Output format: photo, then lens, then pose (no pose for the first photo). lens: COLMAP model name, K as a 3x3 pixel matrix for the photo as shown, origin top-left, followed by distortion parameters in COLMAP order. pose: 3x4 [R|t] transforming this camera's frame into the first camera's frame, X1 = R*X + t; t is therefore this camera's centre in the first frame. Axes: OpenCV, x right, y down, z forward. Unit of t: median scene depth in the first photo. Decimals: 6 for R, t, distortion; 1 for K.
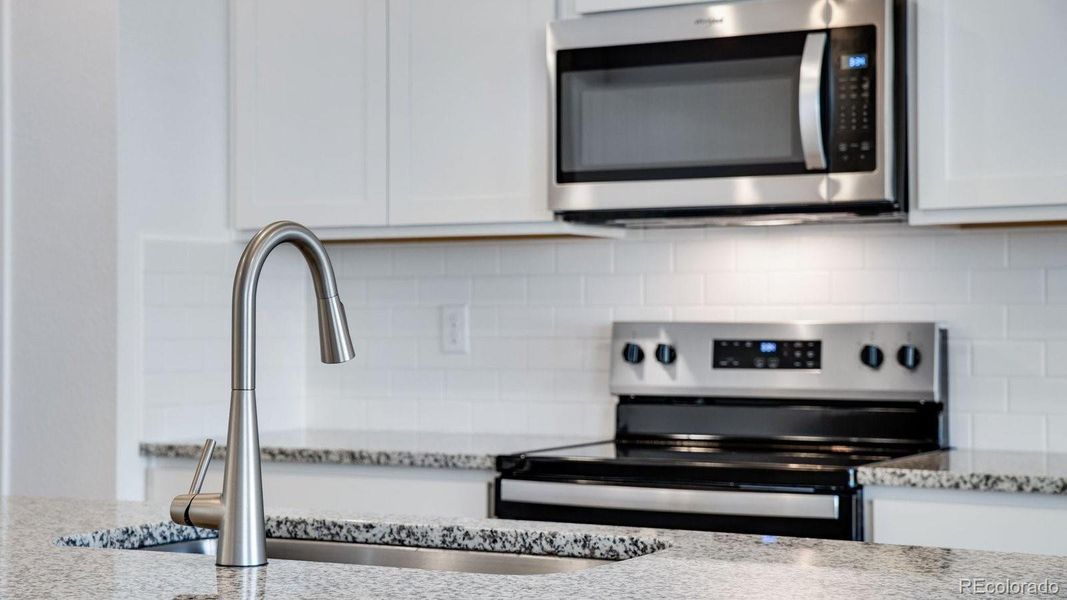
lens RADIAL K [[1981.2, 0, 530.1], [0, 1981.2, 292.4], [0, 0, 1]] dist [0.166797, 0.000000]
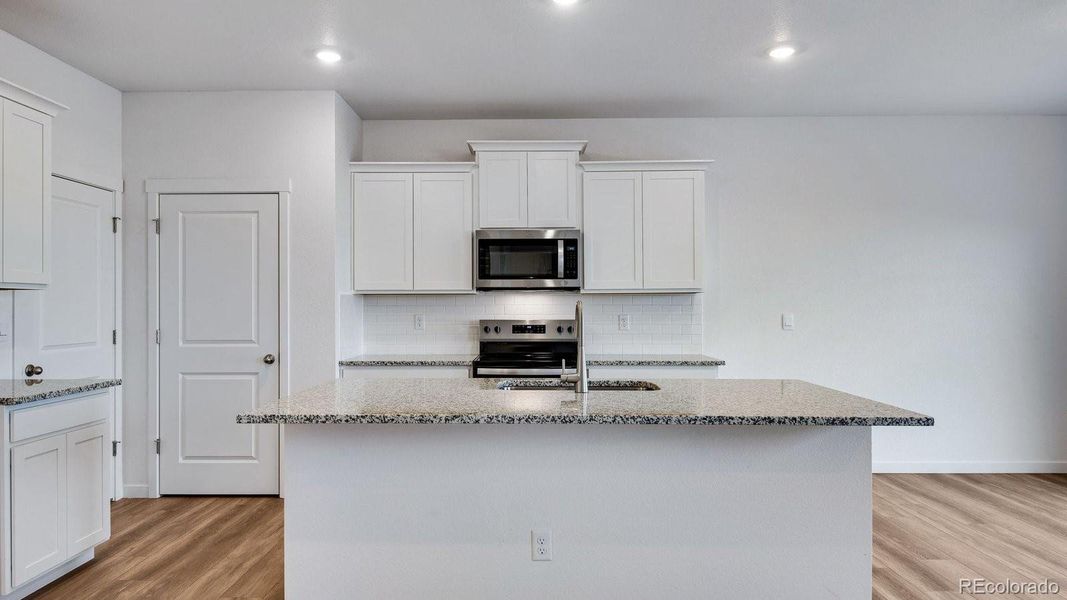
lens RADIAL K [[690.2, 0, 531.0], [0, 690.2, 298.2], [0, 0, 1]] dist [0.019700, -0.006928]
pose [[0.882295, 0.005439, 0.470666, -0.476311], [-0.005913, 0.999982, -0.000472, -0.023605], [-0.470660, -0.002367, 0.882312, -0.070039]]
